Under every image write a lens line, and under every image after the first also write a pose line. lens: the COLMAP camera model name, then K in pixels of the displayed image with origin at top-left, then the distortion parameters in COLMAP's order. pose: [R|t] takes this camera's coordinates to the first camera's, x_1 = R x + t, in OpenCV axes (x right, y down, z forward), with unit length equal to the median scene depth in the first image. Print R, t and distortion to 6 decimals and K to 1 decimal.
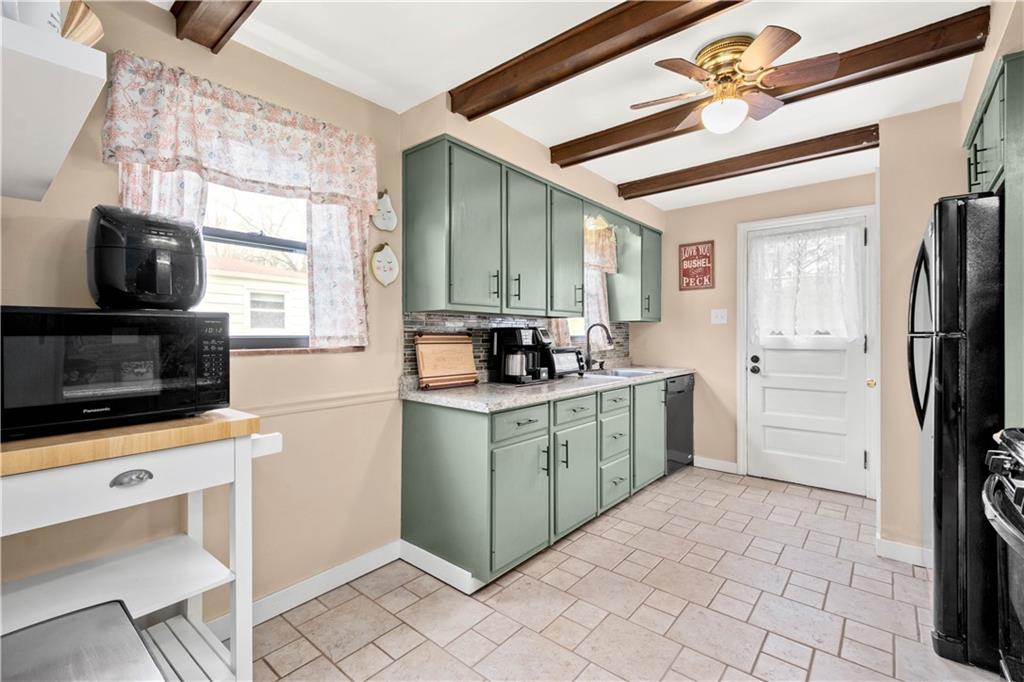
lens RADIAL K [[448.8, 0, 507.8], [0, 448.8, 333.0], [0, 0, 1]] dist [0.001290, -0.000670]
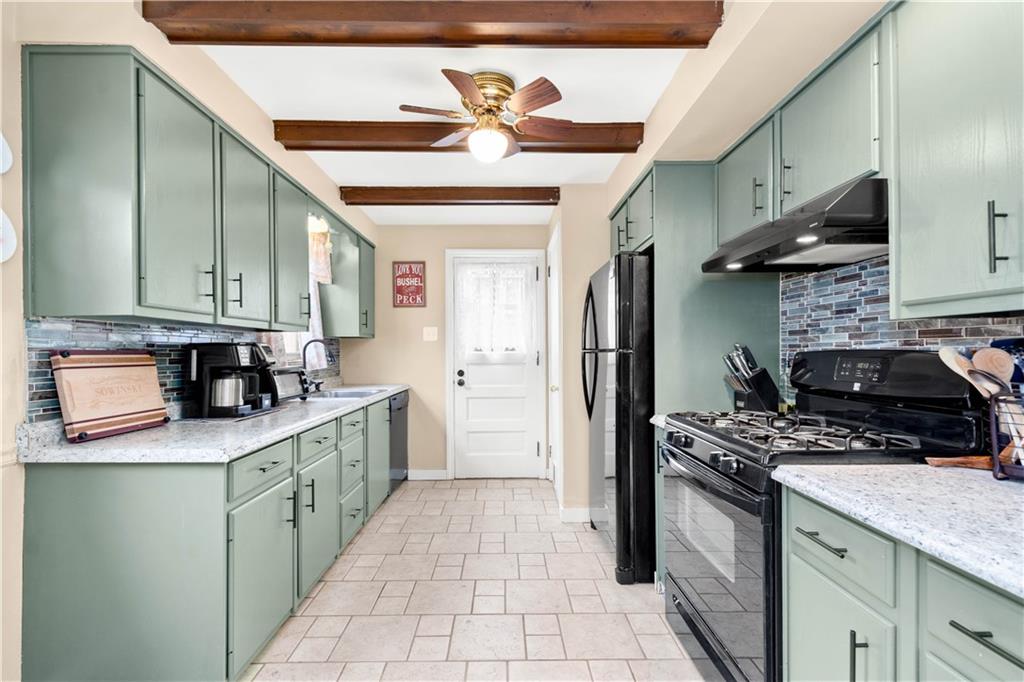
lens RADIAL K [[451.5, 0, 506.7], [0, 451.5, 349.0], [0, 0, 1]] dist [0.003529, -0.000583]
pose [[0.751012, -0.001596, 0.660286, -0.130138], [0.002677, 0.999996, -0.000628, -0.000473], [-0.660283, 0.002239, 0.751014, 0.113531]]
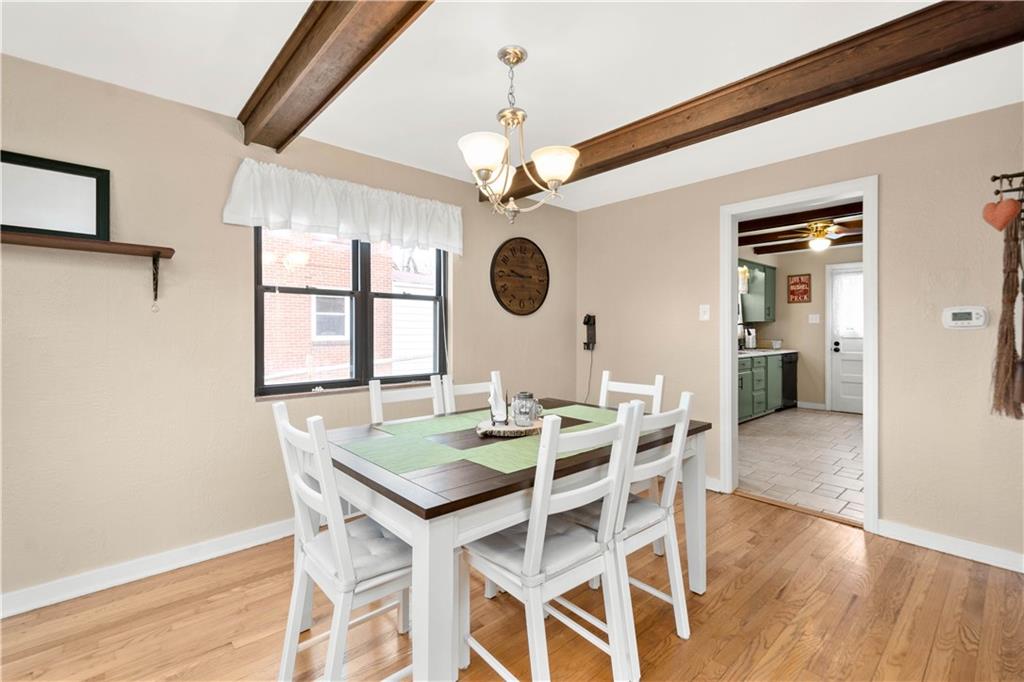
lens RADIAL K [[459.1, 0, 502.9], [0, 459.1, 330.9], [0, 0, 1]] dist [0.032854, -0.027279]
pose [[0.991194, 0.000857, -0.132414, -0.627794], [-0.000478, 0.999996, 0.002890, 0.005604], [0.132416, -0.002801, 0.991190, -1.210831]]
